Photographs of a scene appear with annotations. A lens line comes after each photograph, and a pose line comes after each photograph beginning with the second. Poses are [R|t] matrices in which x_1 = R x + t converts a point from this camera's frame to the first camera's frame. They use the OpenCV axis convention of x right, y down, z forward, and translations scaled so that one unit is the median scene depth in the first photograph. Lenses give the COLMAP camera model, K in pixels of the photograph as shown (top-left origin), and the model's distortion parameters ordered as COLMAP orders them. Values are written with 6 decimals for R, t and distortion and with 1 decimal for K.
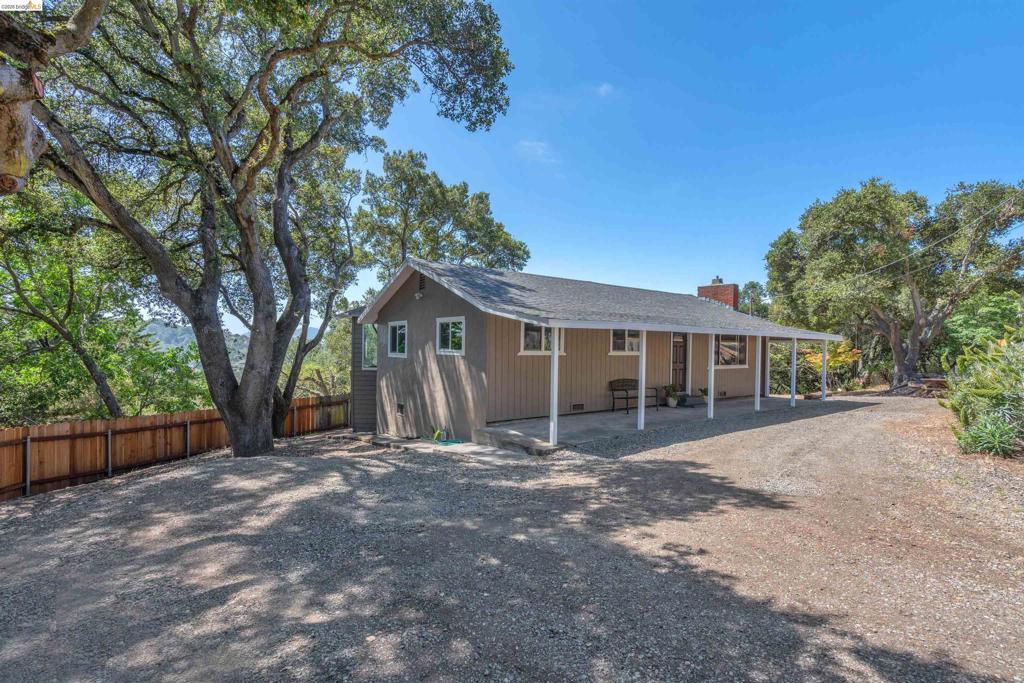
lens RADIAL K [[463.5, 0, 510.7], [0, 463.5, 350.7], [0, 0, 1]] dist [-0.001978, -0.000102]
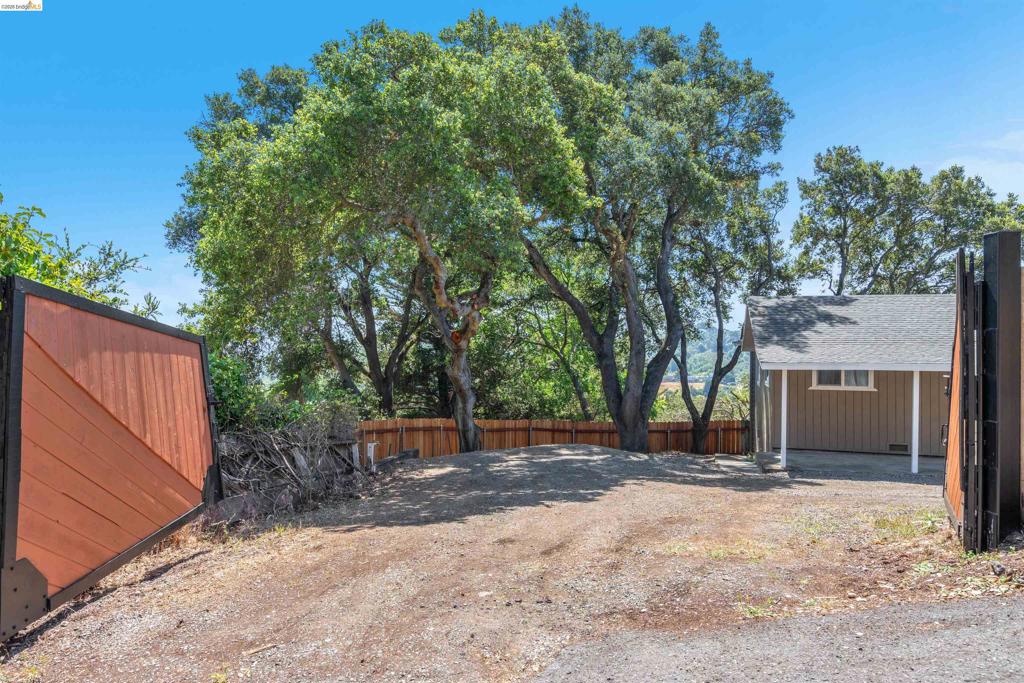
lens RADIAL K [[678.4, 0, 512.9], [0, 678.4, 342.6], [0, 0, 1]] dist [-0.001344, -0.000249]
pose [[0.587179, -0.012866, -0.809355, 0.699521], [-0.008952, 0.999709, -0.022387, -0.045035], [0.809408, 0.020391, 0.586893, -0.373539]]
